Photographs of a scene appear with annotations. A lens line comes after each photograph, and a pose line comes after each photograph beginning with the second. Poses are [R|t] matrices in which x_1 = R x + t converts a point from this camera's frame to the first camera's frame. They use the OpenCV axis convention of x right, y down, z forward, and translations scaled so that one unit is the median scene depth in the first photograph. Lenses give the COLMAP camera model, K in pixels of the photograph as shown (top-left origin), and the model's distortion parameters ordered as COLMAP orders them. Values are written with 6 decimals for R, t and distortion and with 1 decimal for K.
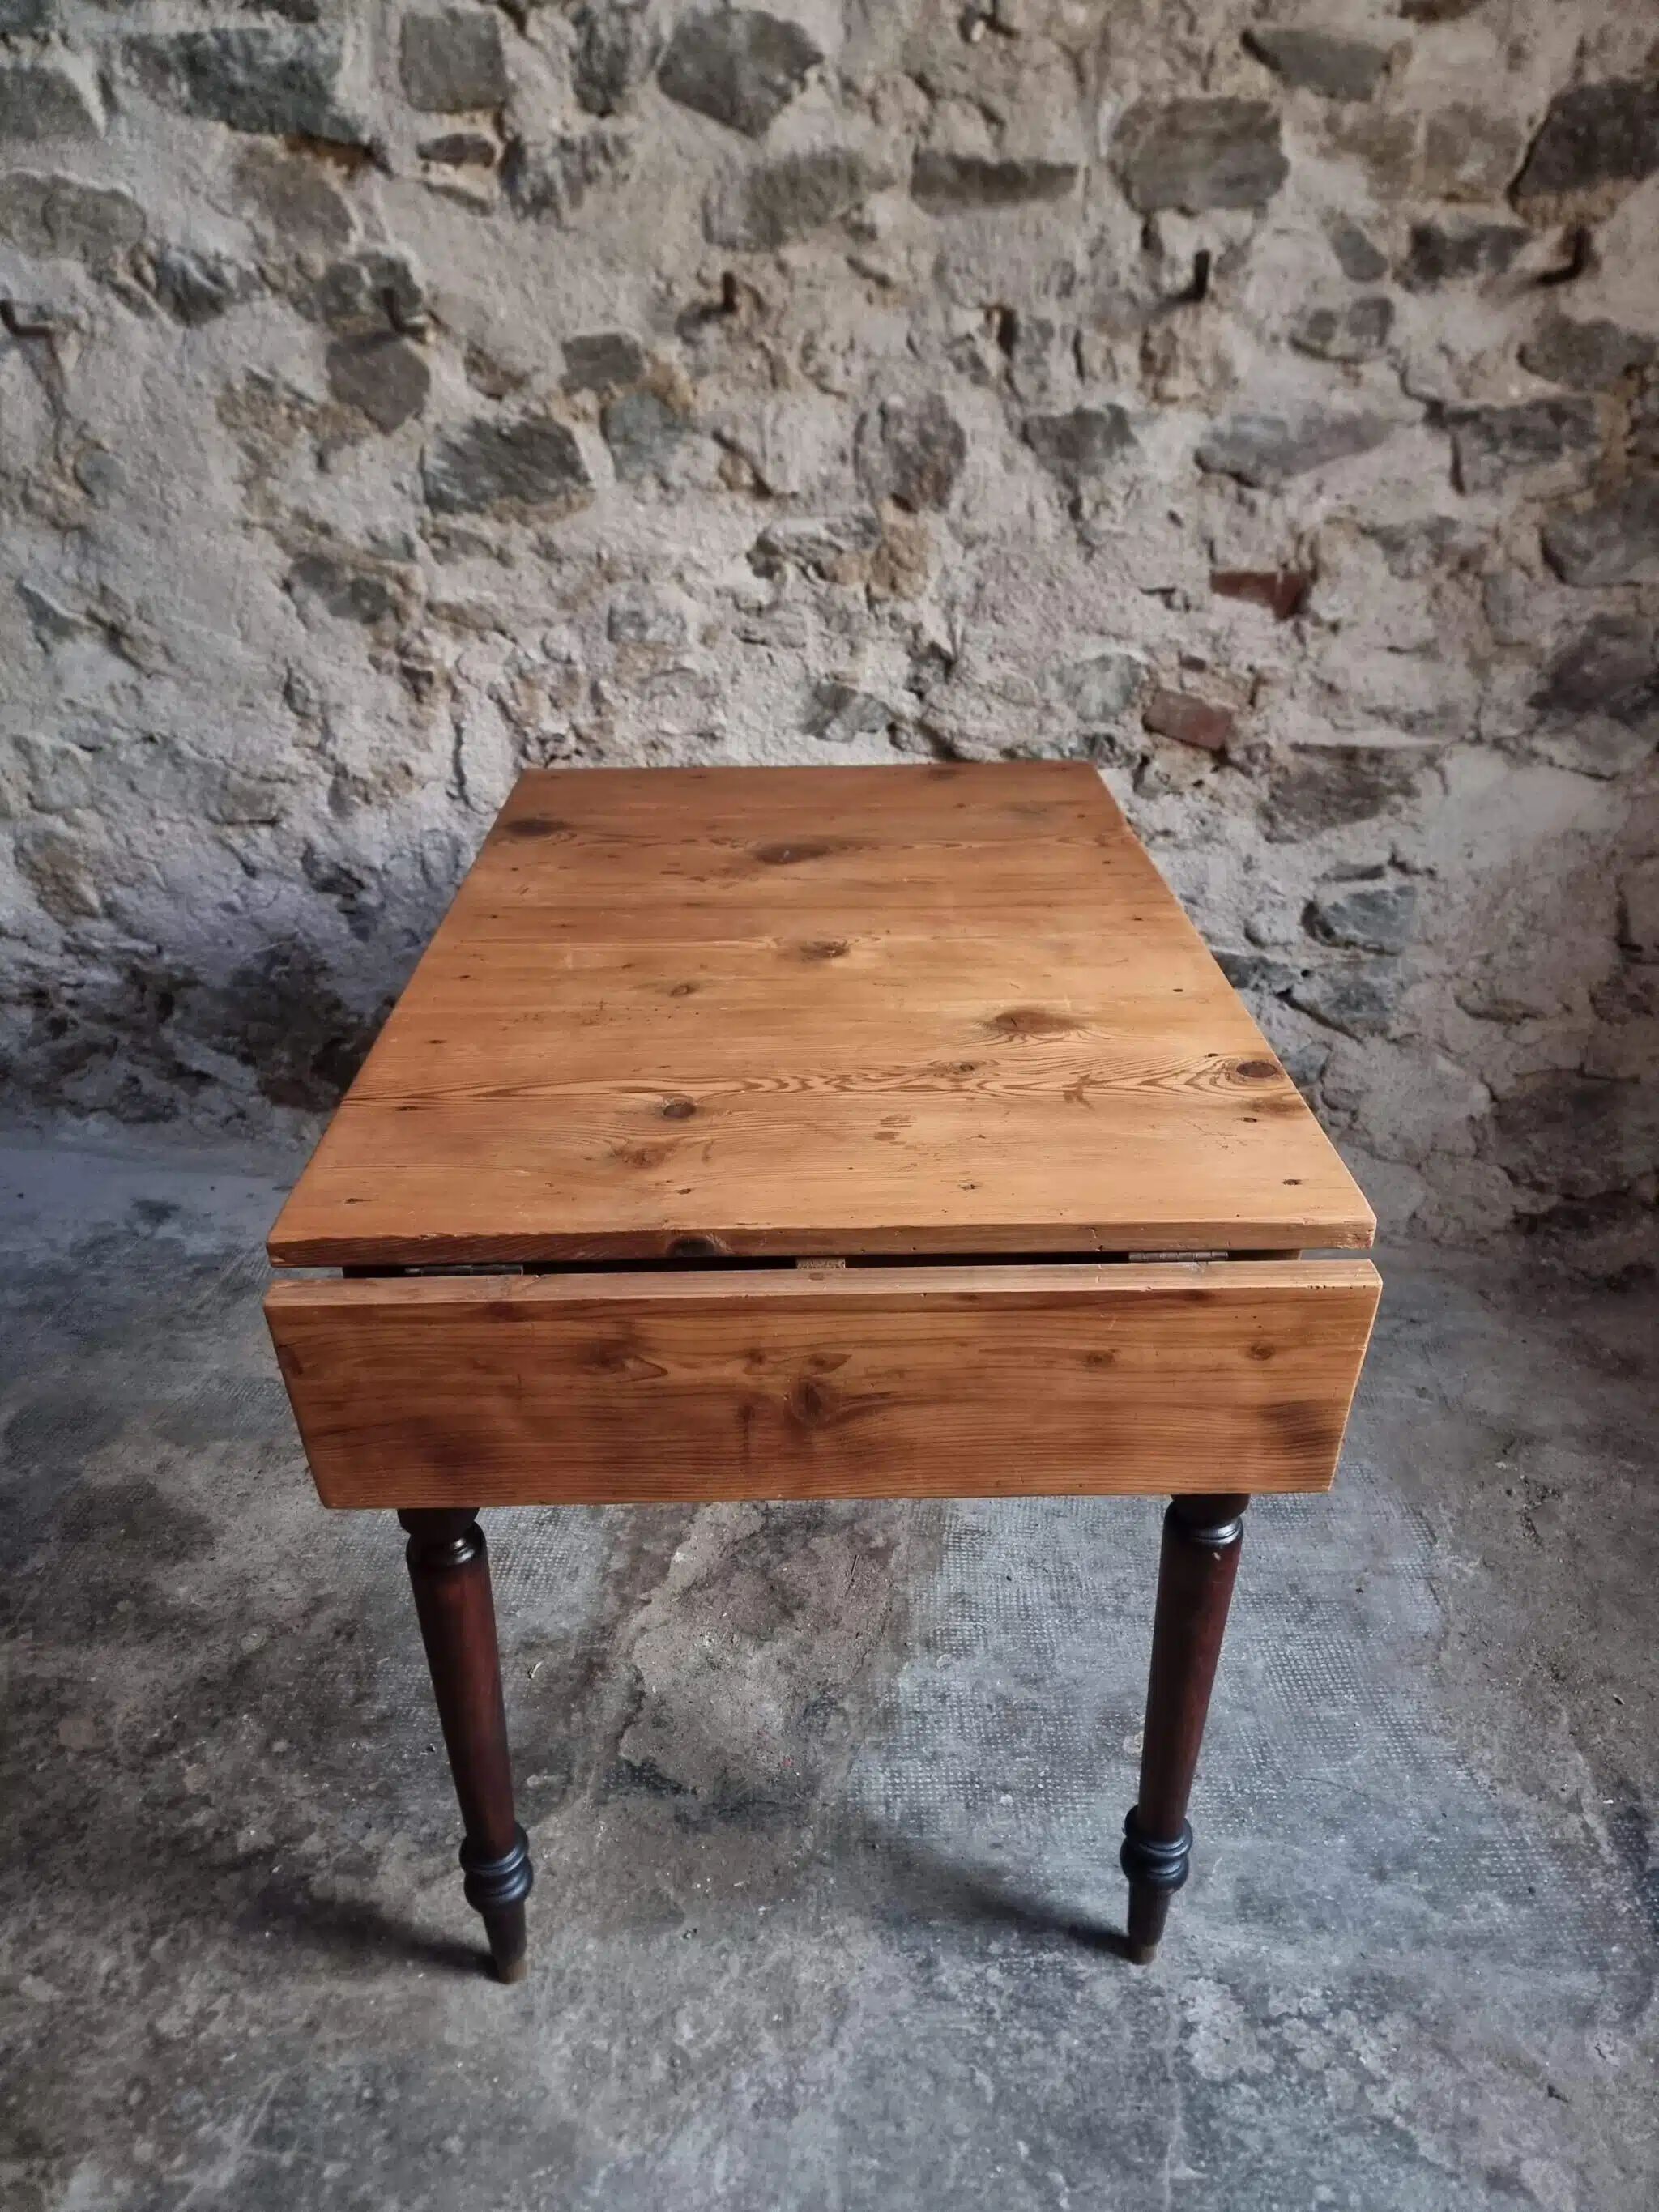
lens RADIAL K [[1549.5, 0, 829.3], [0, 1549.5, 1130.6], [0, 0, 1]] dist [0.057518, -0.057158]
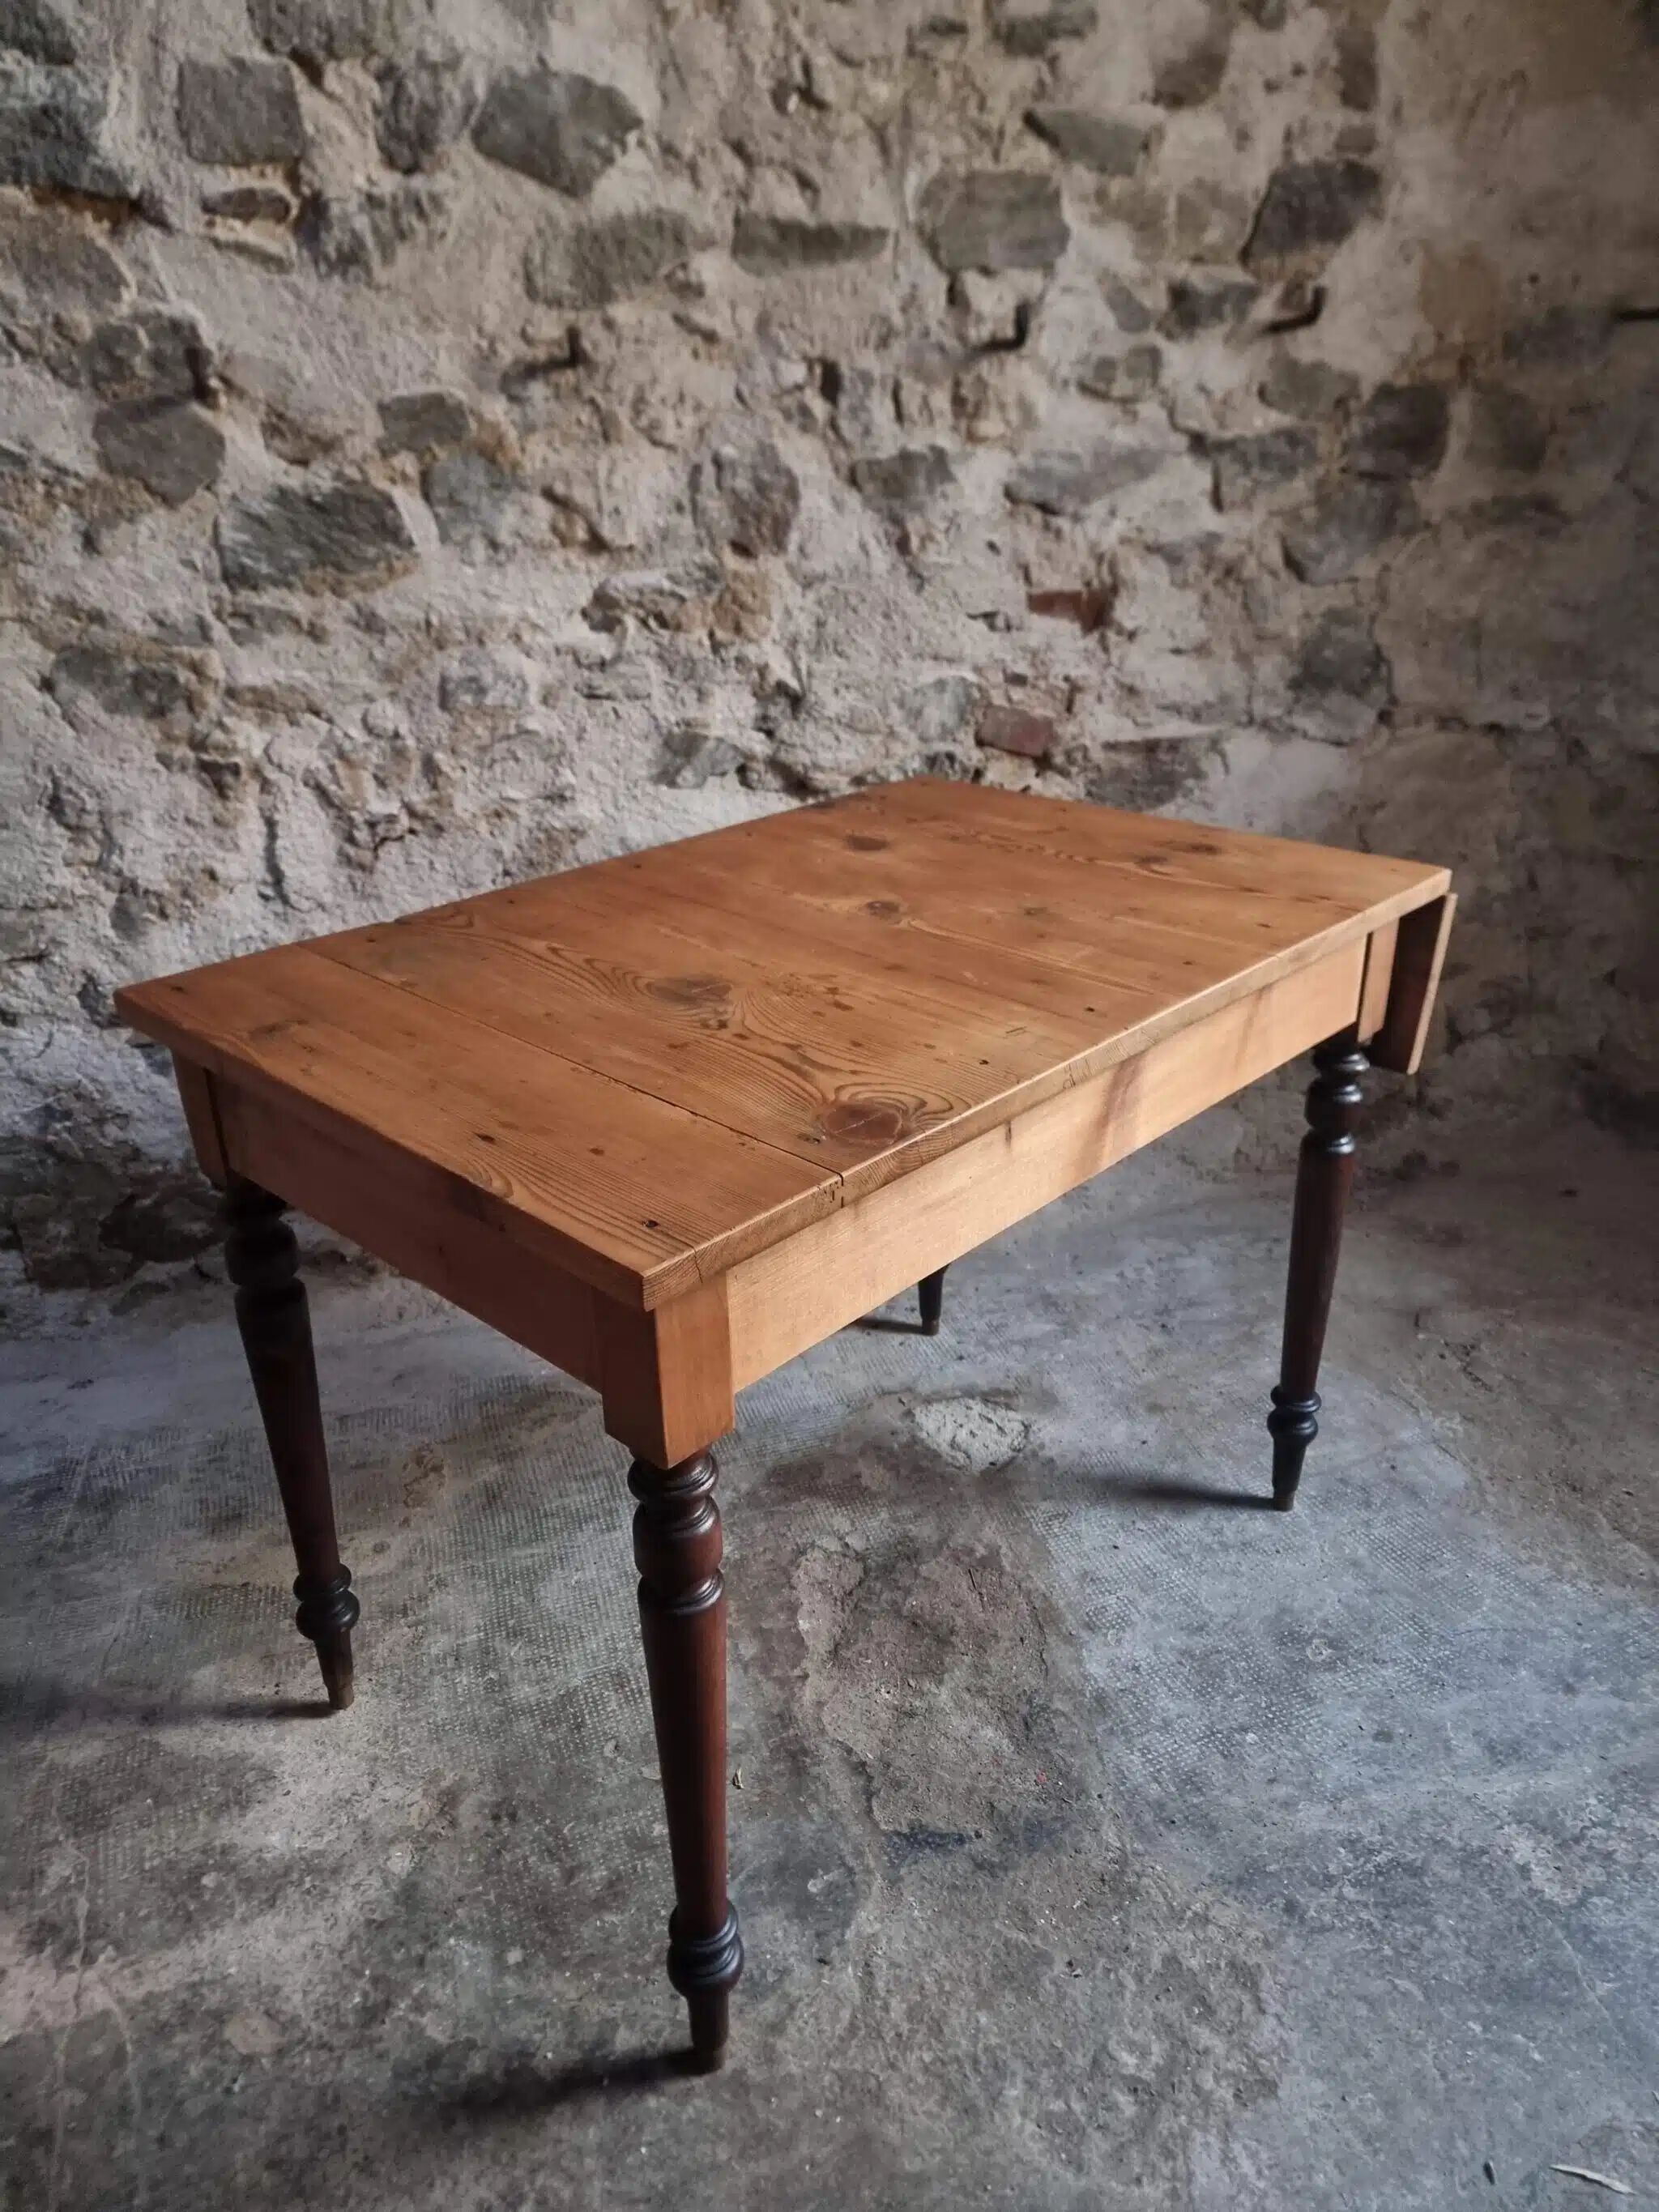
lens RADIAL K [[1549.5, 0, 812.1], [0, 1549.5, 1099.8], [0, 0, 1]] dist [0.057518, -0.057158]
pose [[0.918963, -0.178111, 0.351830, -0.335473], [0.203998, 0.978249, -0.037602, -0.001721], [-0.337480, 0.106328, 0.935308, 0.069584]]
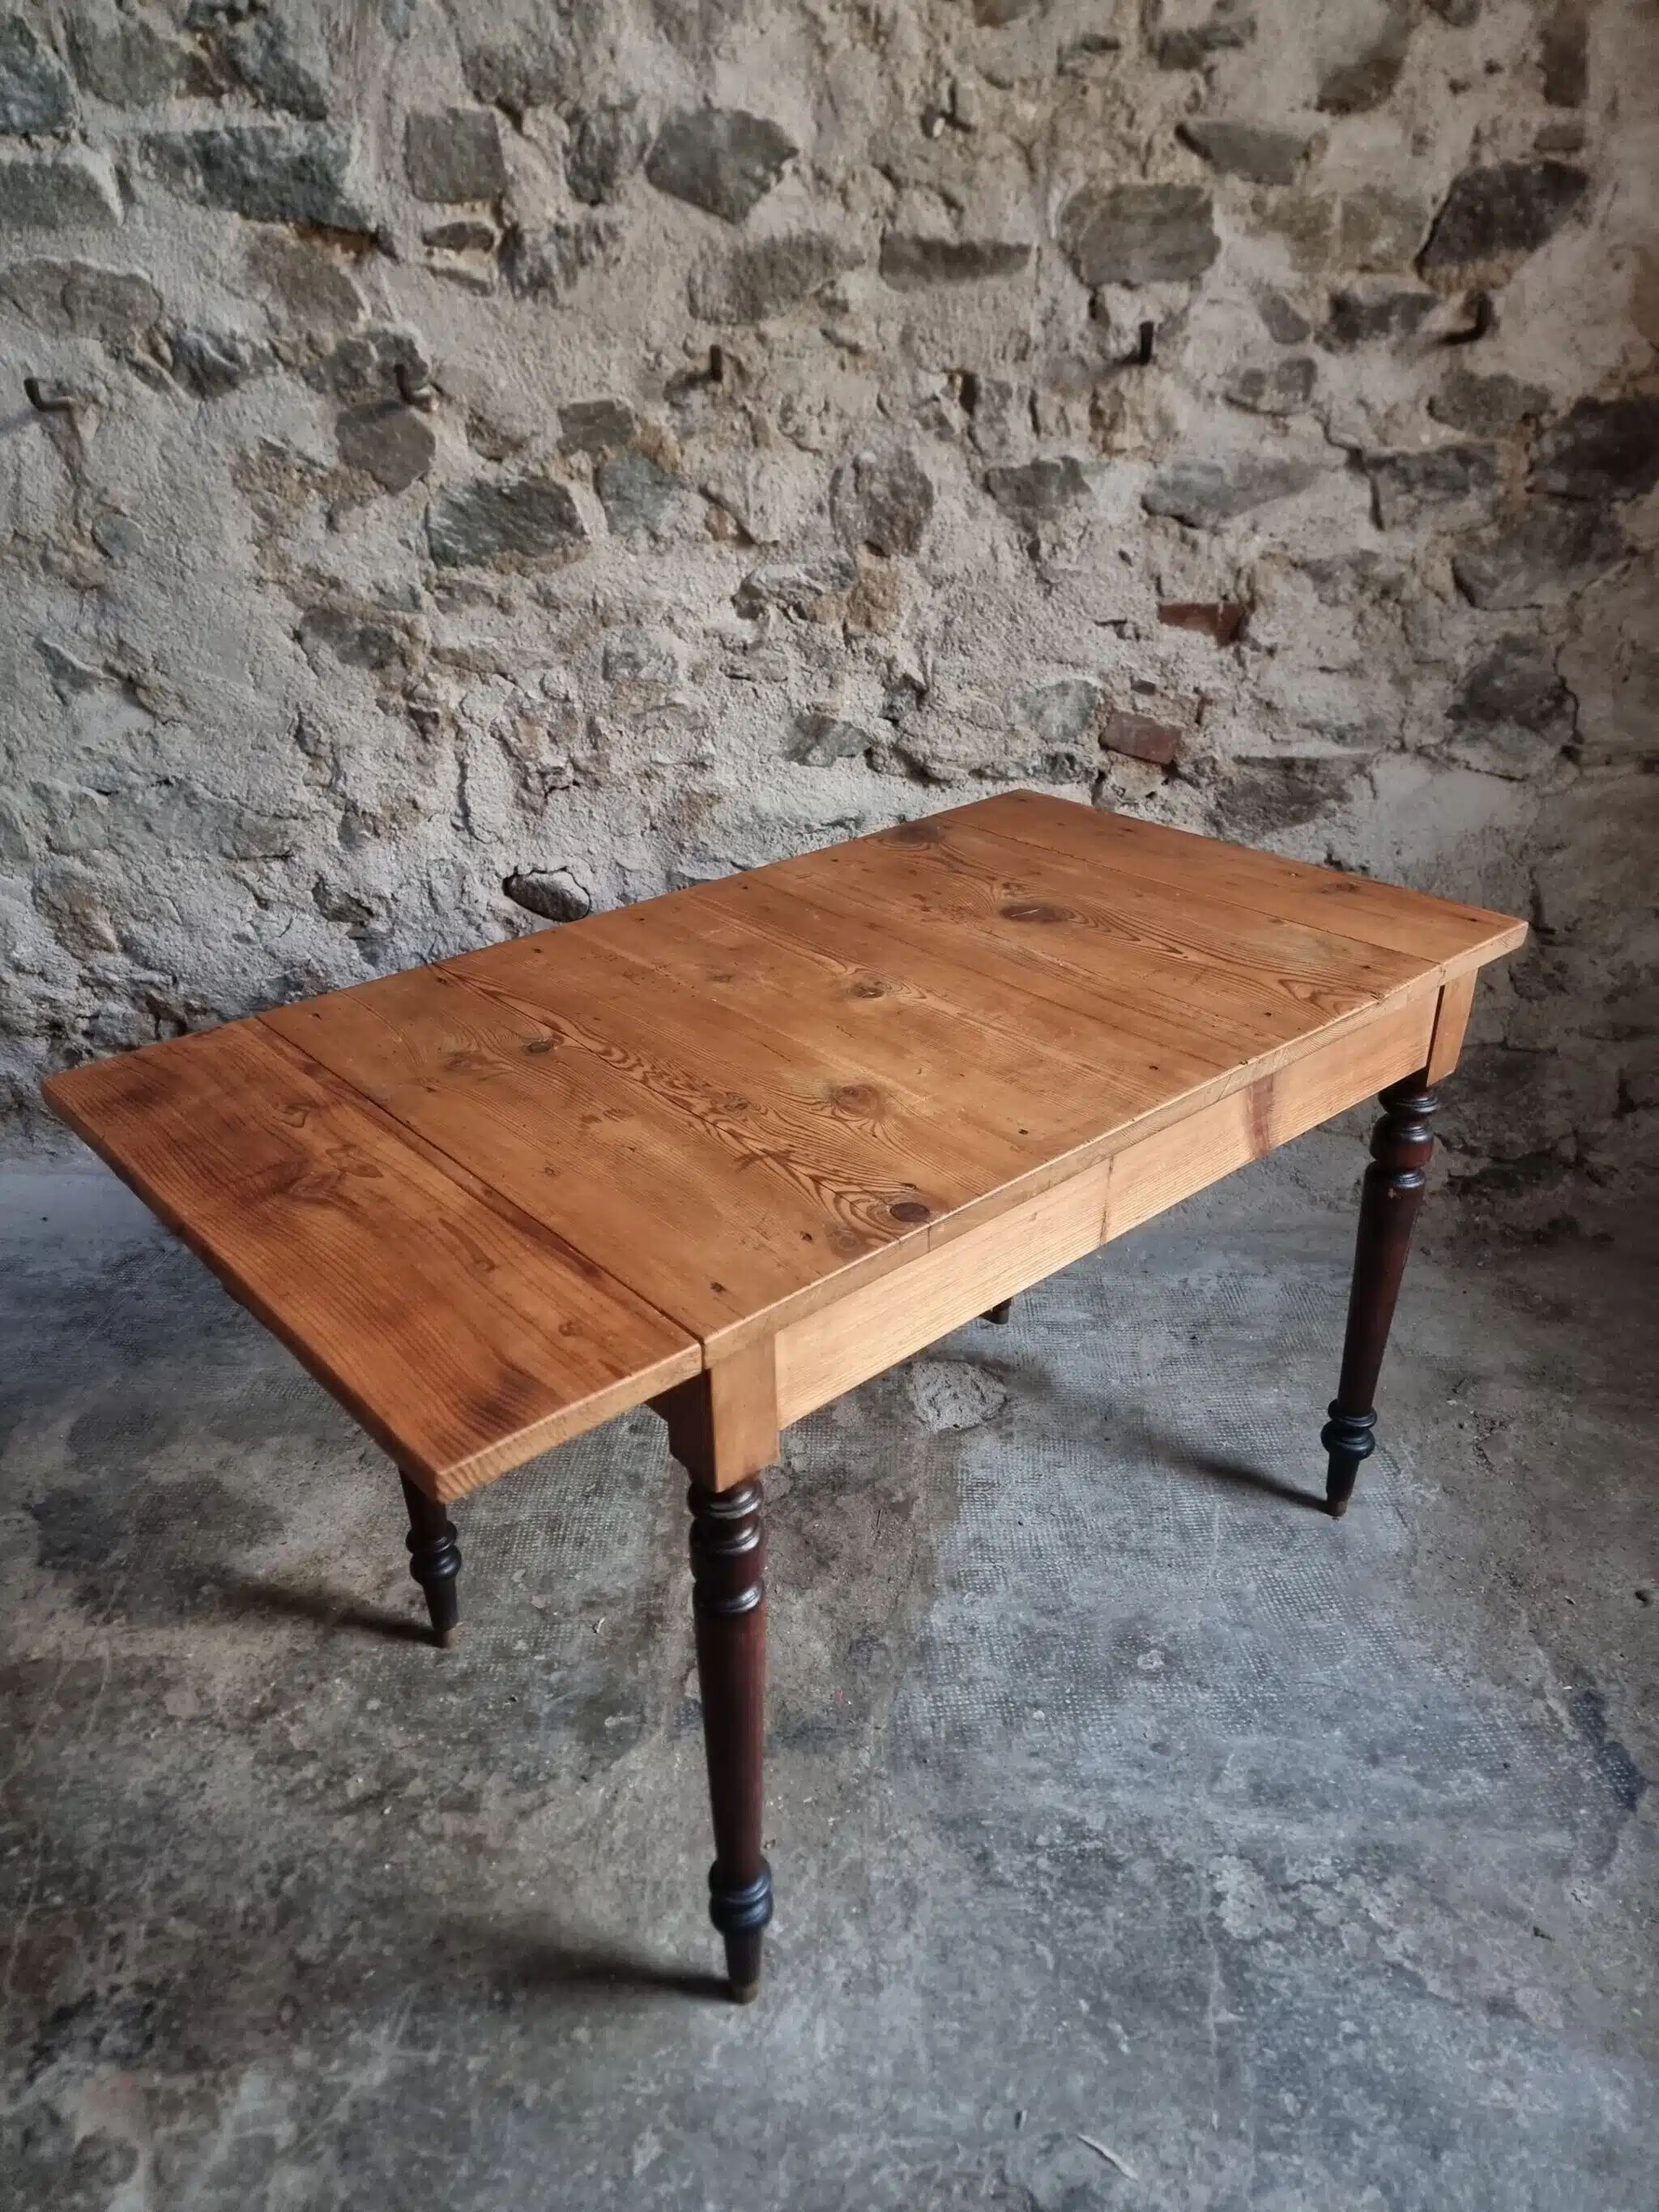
lens RADIAL K [[1549.5, 0, 805.9], [0, 1549.5, 1121.0], [0, 0, 1]] dist [0.057518, -0.057158]
pose [[0.998441, -0.039248, 0.039686, -0.061319], [0.039575, 0.999188, -0.007500, 0.004738], [-0.039359, 0.009059, 0.999184, -0.085188]]
